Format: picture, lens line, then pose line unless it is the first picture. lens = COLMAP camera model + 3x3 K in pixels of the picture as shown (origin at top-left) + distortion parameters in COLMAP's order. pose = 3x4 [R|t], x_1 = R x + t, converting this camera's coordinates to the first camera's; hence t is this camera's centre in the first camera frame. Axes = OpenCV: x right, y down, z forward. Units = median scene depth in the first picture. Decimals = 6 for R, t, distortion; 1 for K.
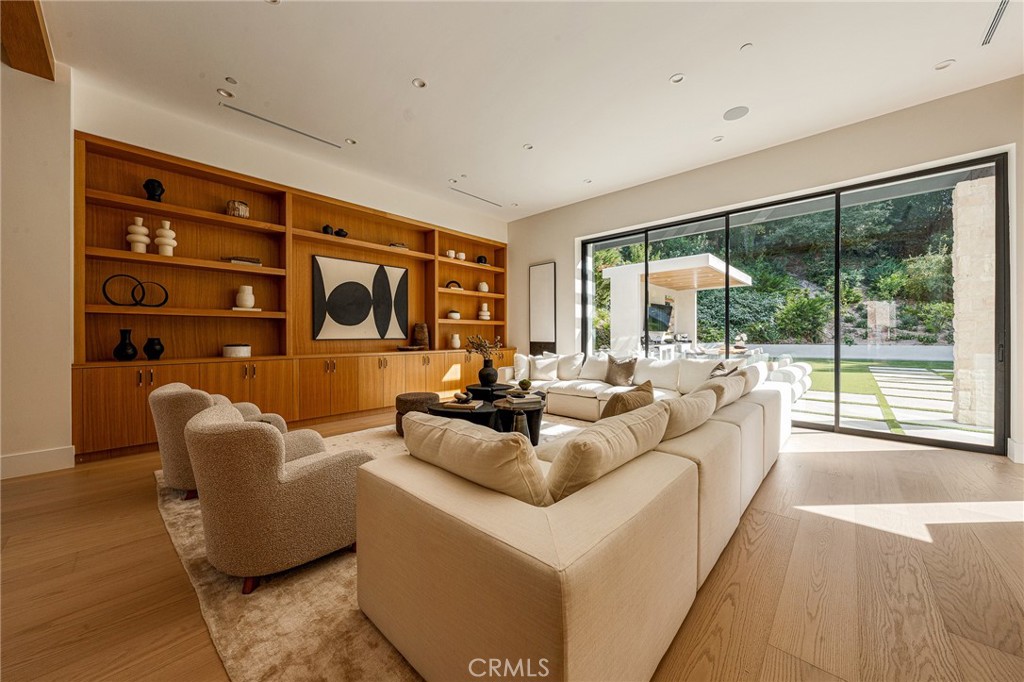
lens RADIAL K [[366.8, 0, 510.7], [0, 366.8, 336.1], [0, 0, 1]] dist [-0.001472, -0.000118]
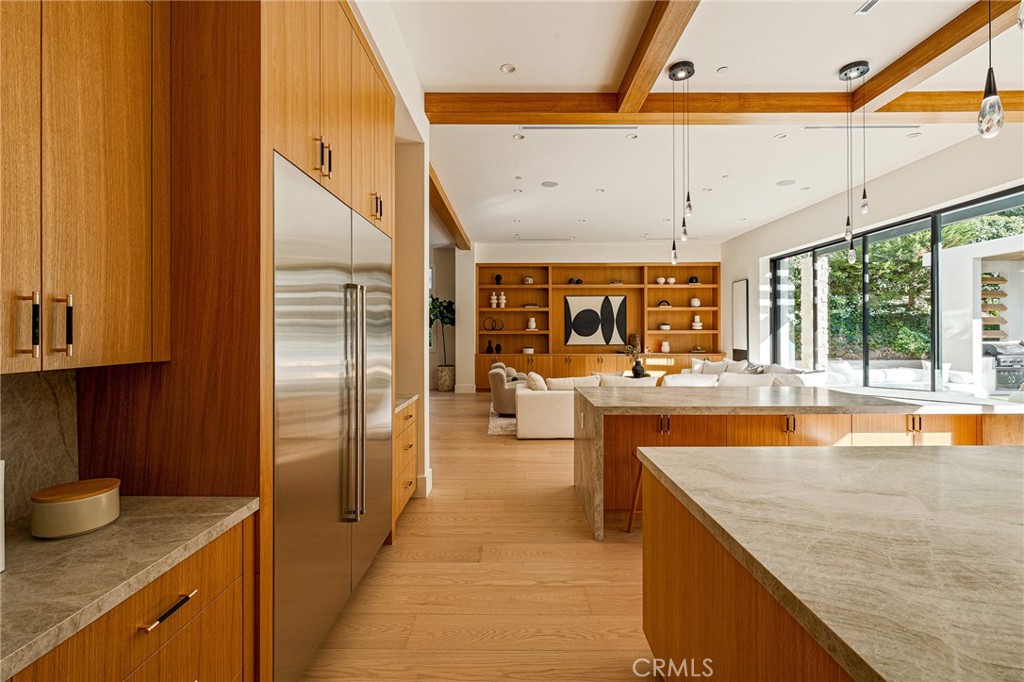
lens RADIAL K [[446.9, 0, 511.7], [0, 446.9, 331.7], [0, 0, 1]] dist [0.000899, -0.000359]
pose [[0.675490, -0.001183, -0.737368, 0.851172], [0.000964, 0.999999, -0.000722, -0.052276], [0.737369, -0.000223, 0.675491, -0.615790]]
